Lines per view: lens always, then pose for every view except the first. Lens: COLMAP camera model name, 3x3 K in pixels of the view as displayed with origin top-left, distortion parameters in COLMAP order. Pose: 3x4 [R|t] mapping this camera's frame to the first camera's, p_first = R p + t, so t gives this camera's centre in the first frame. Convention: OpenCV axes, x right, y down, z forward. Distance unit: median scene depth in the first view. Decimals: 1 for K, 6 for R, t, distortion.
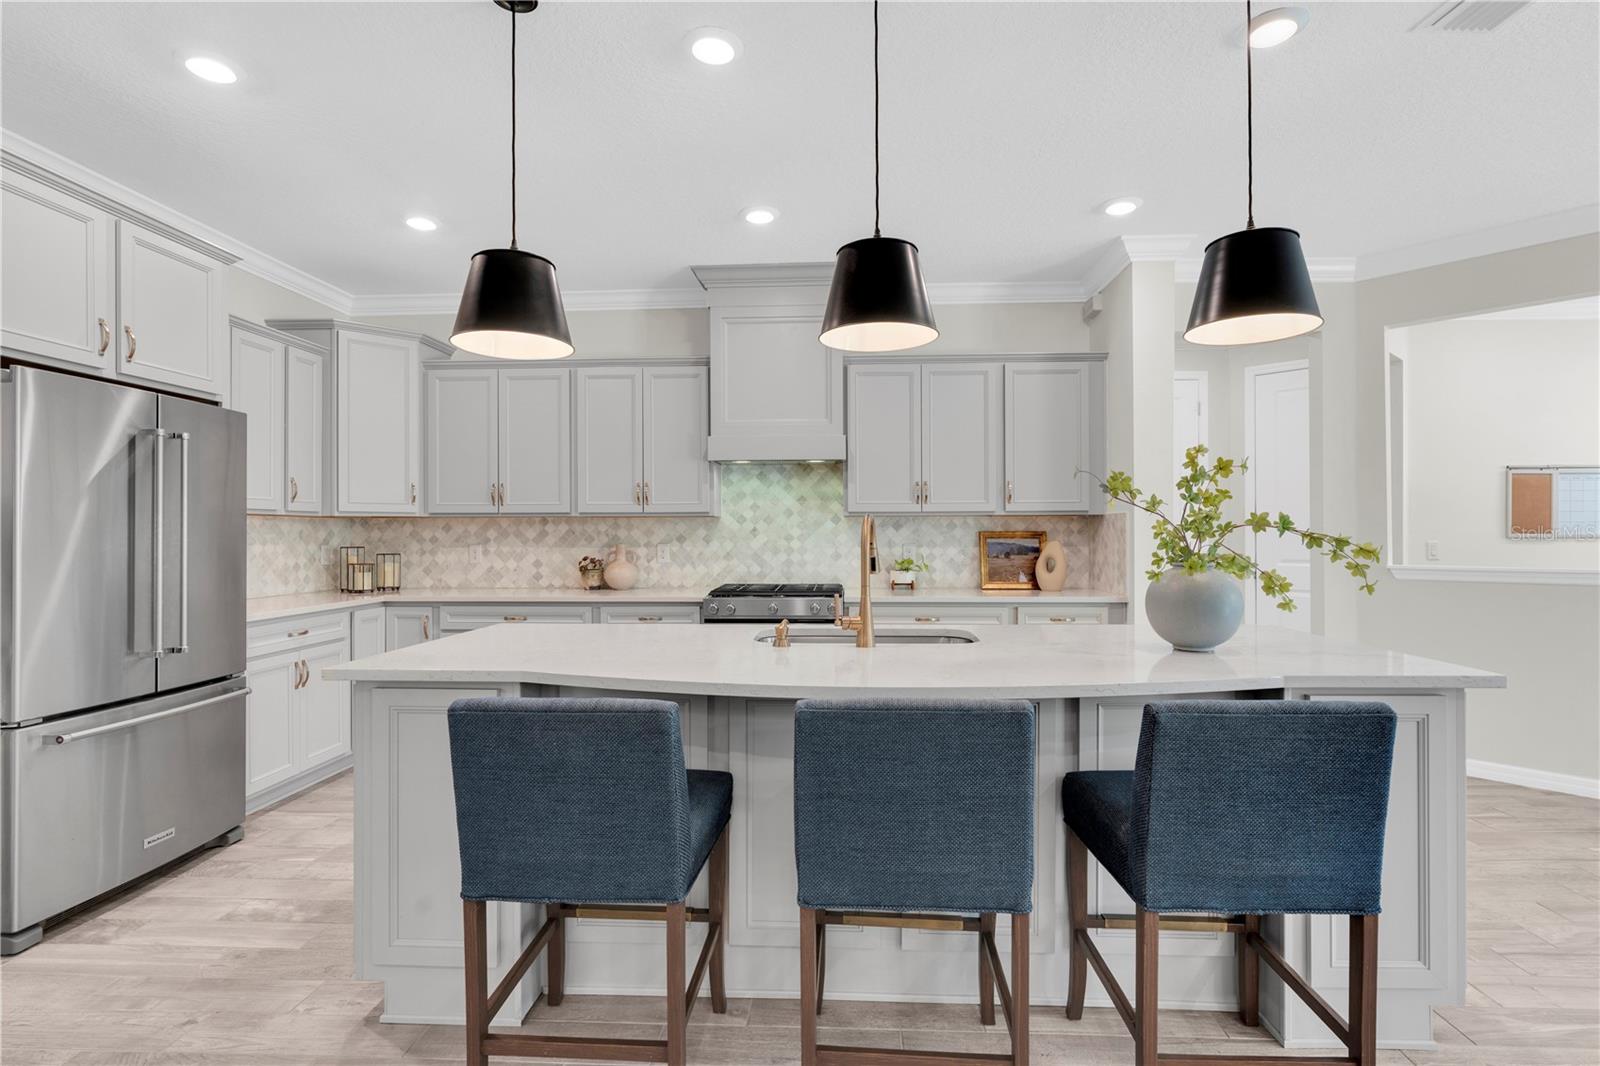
lens RADIAL K [[763.1, 0, 812.9], [0, 763.1, 536.1], [0, 0, 1]] dist [-0.006489, 0.001447]
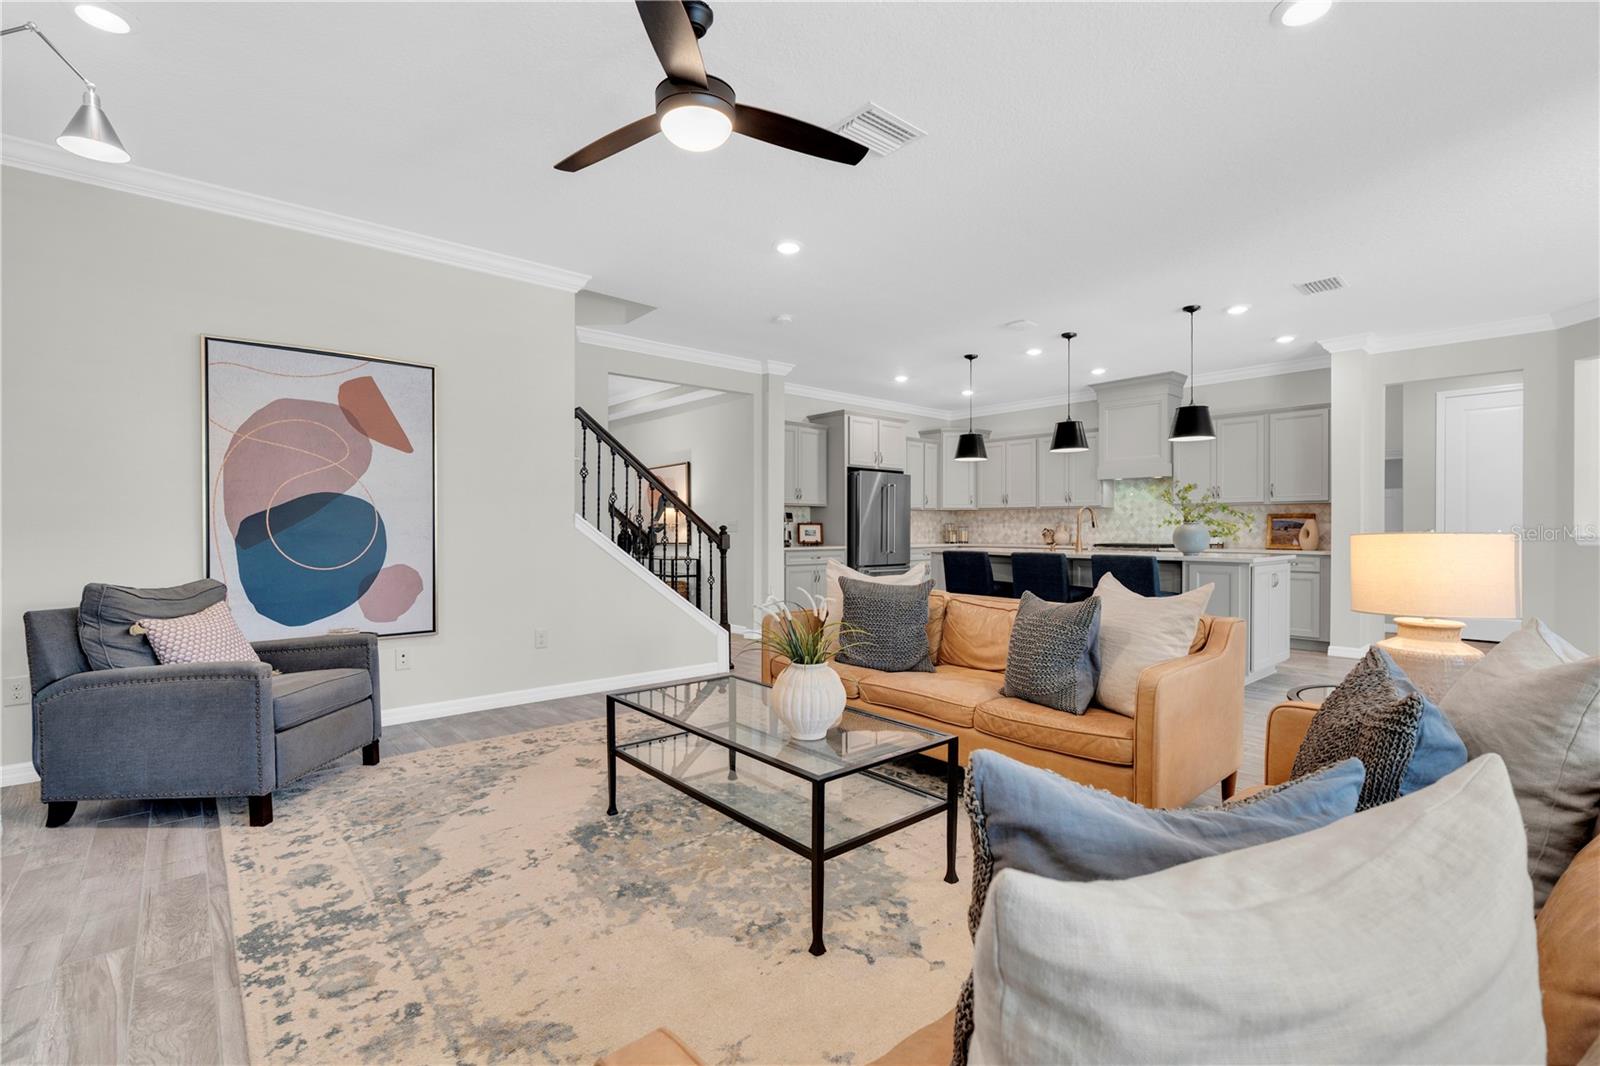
lens RADIAL K [[707.4, 0, 811.6], [0, 707.4, 533.7], [0, 0, 1]] dist [-0.002874, -0.000478]
pose [[0.701353, 0.010478, -0.712737, 0.613713], [-0.002404, 0.999921, 0.012333, 0.019584], [0.712810, -0.006936, 0.701322, -0.779718]]
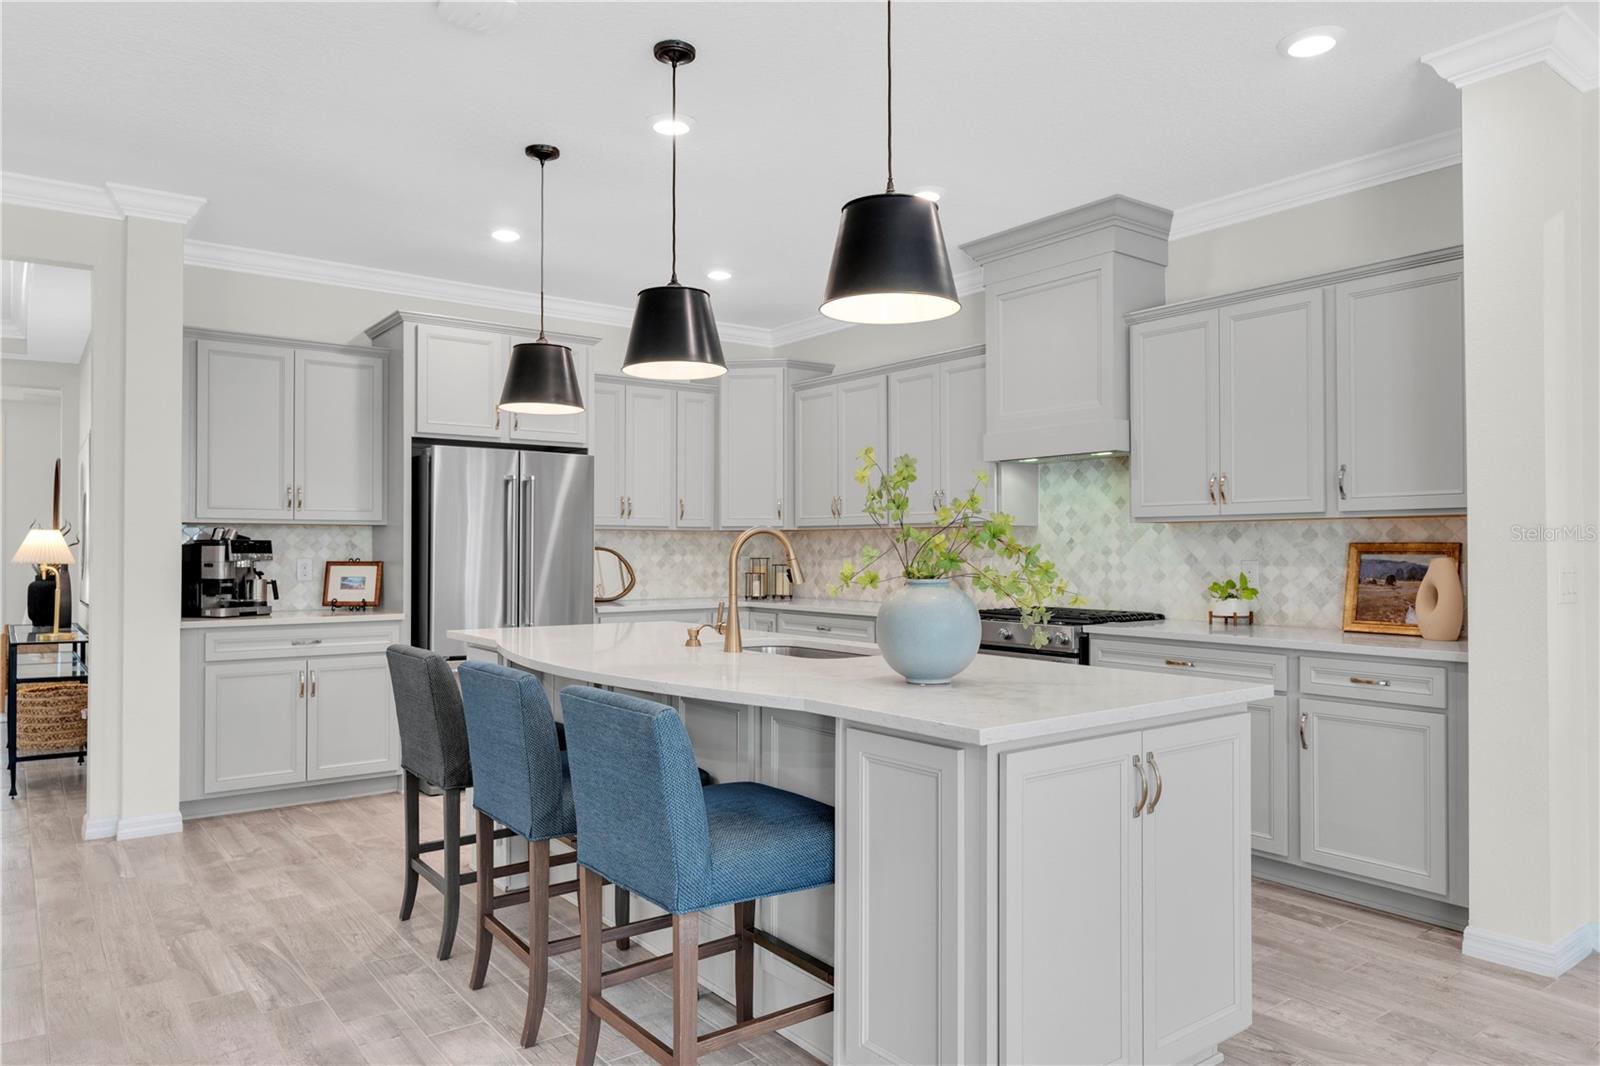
lens RADIAL K [[1037.6, 0, 803.2], [0, 1037.6, 538.8], [0, 0, 1]] dist [-0.009836, -0.002341]
pose [[0.644222, -0.004827, -0.764824, 0.589703], [-0.001265, 0.999972, -0.007377, -0.002455], [0.764838, 0.005720, 0.644198, 0.073550]]
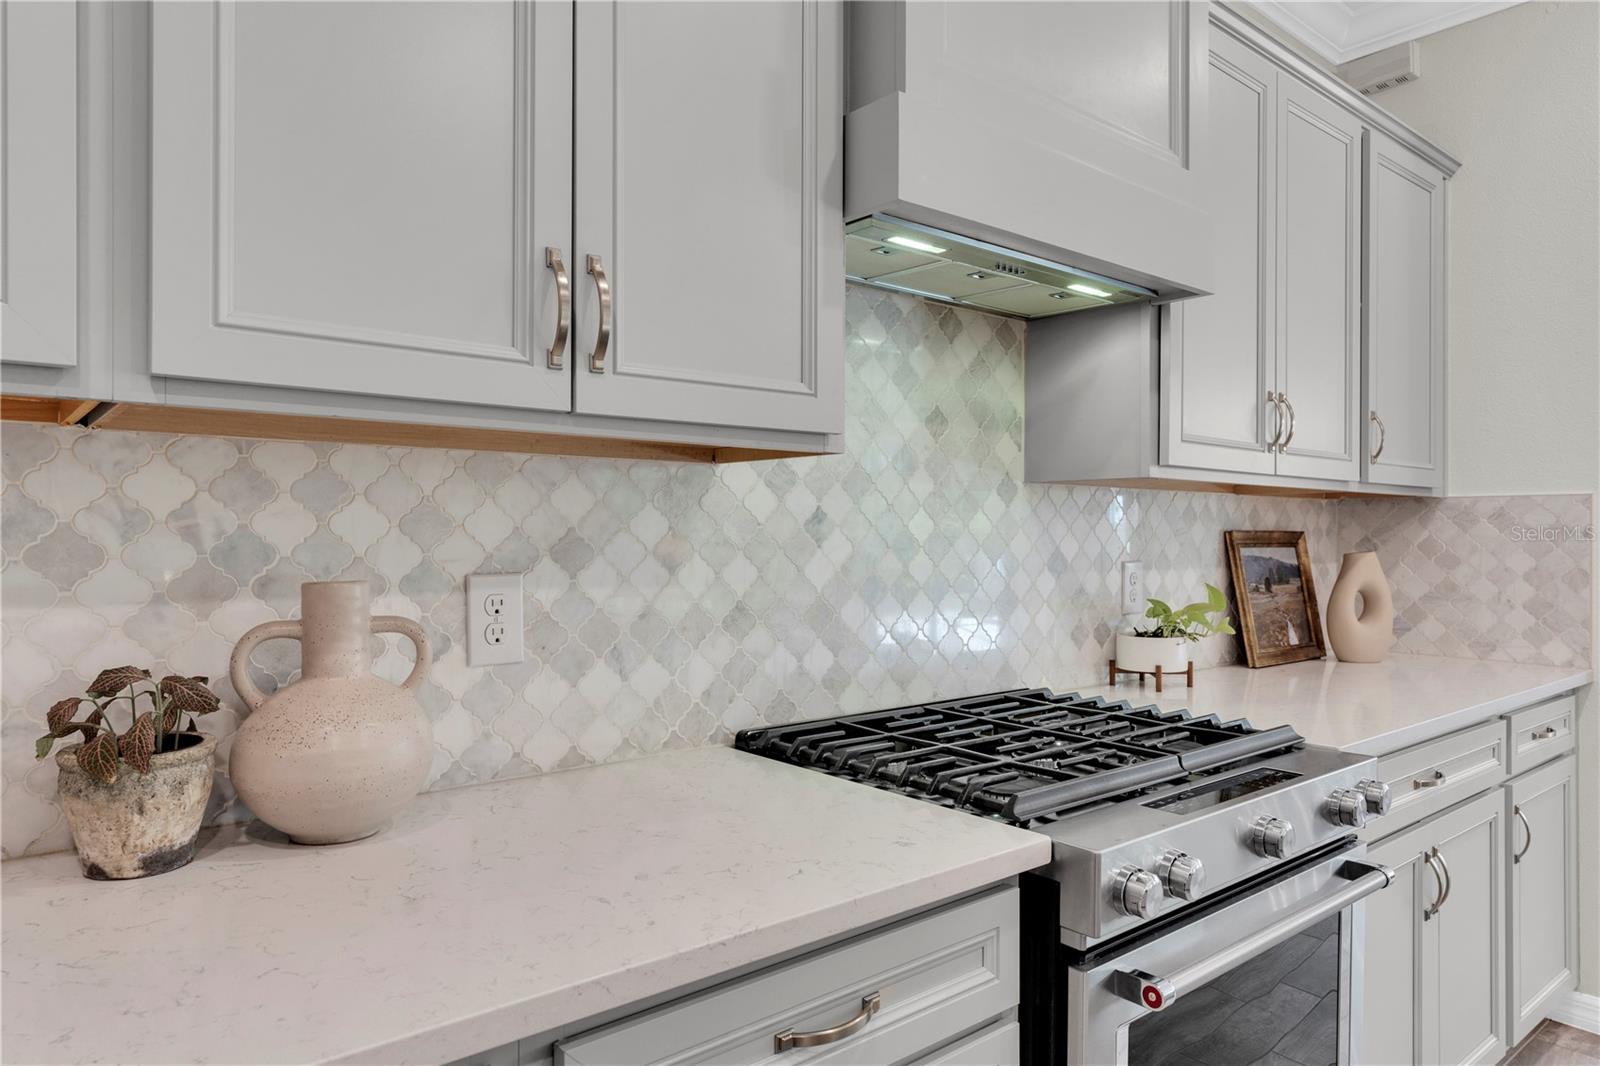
lens RADIAL K [[1037.6, 0, 803.9], [0, 1037.6, 536.5], [0, 0, 1]] dist [-0.009836, -0.002341]
pose [[0.728594, 0.004069, 0.684934, -0.339432], [-0.004966, 0.999987, -0.000659, -0.001025], [-0.684928, -0.002921, 0.728605, 0.741036]]
